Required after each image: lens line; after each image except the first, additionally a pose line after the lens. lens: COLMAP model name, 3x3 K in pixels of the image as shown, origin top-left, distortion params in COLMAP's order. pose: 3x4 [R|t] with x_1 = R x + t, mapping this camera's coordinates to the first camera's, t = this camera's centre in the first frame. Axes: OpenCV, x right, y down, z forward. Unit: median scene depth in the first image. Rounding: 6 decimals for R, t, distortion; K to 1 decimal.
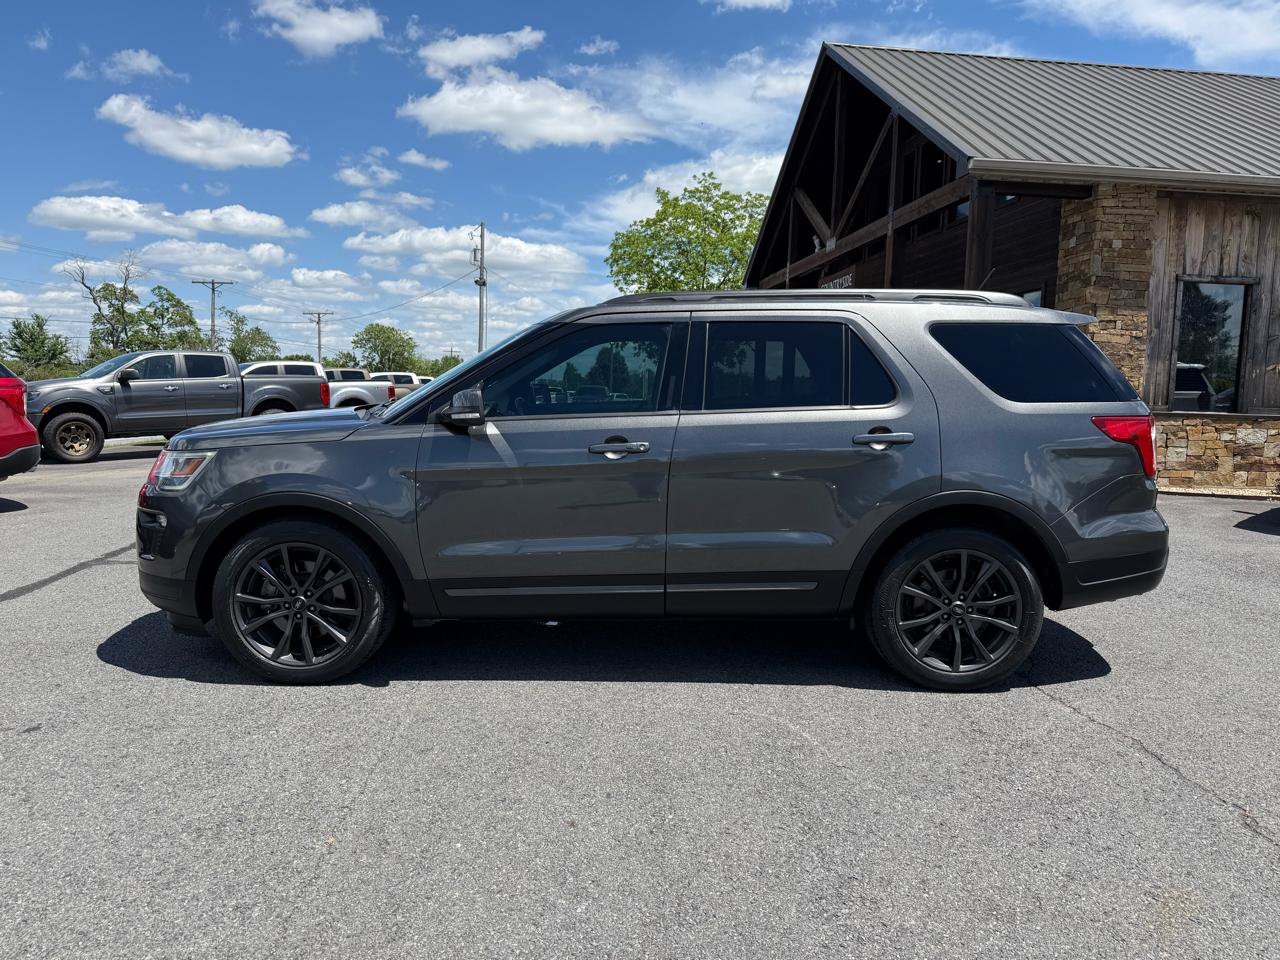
lens RADIAL K [[928.4, 0, 648.3], [0, 928.4, 477.2], [0, 0, 1]] dist [0.044676, -0.060872]
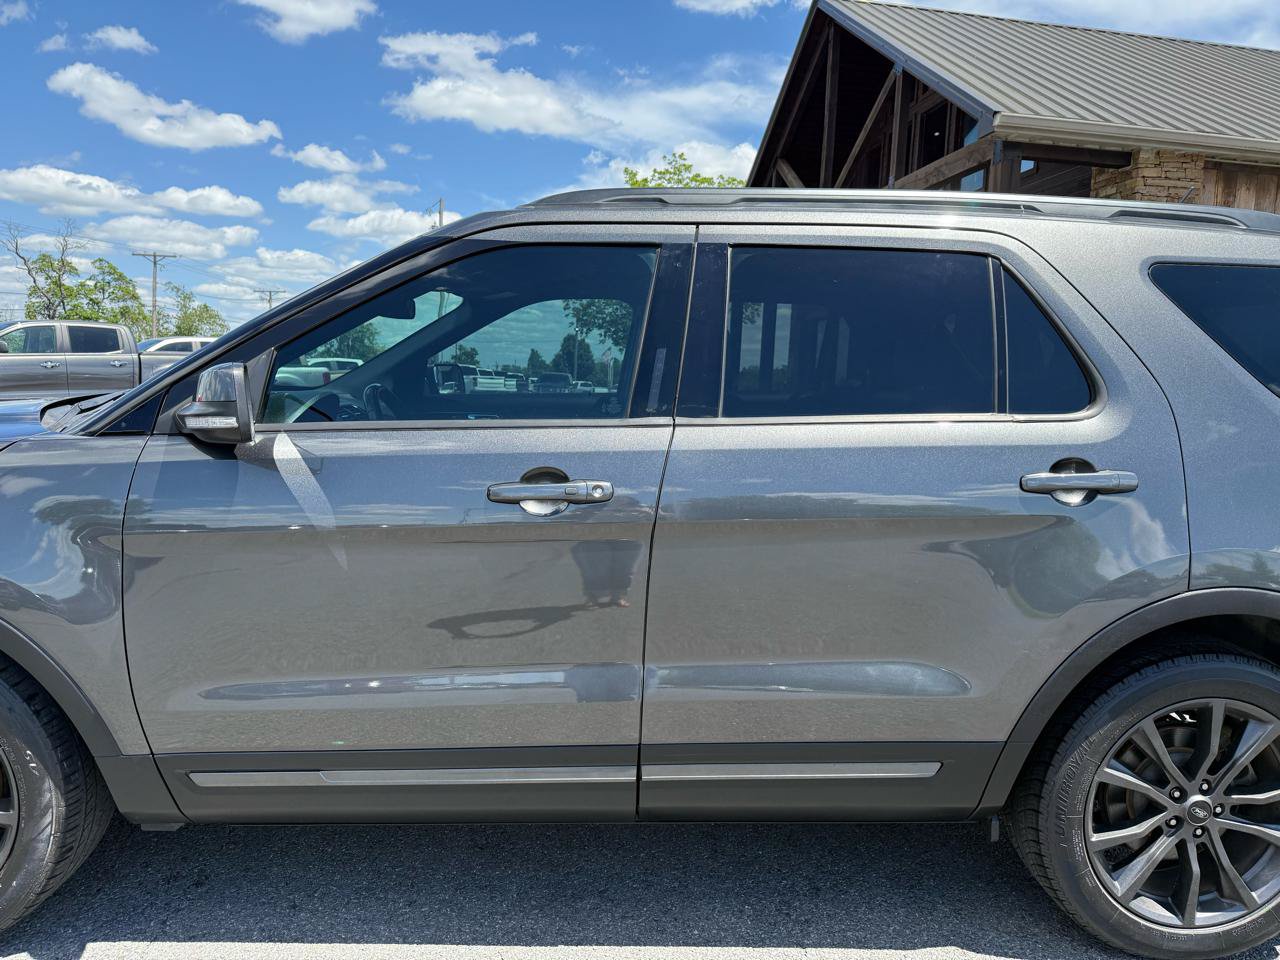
lens RADIAL K [[928.4, 0, 648.3], [0, 928.4, 477.2], [0, 0, 1]] dist [0.044676, -0.060872]
pose [[0.999051, 0.017333, 0.039953, 0.000218], [-0.017788, 0.999781, 0.011062, -0.013536], [-0.039752, -0.011763, 0.999140, 0.150254]]
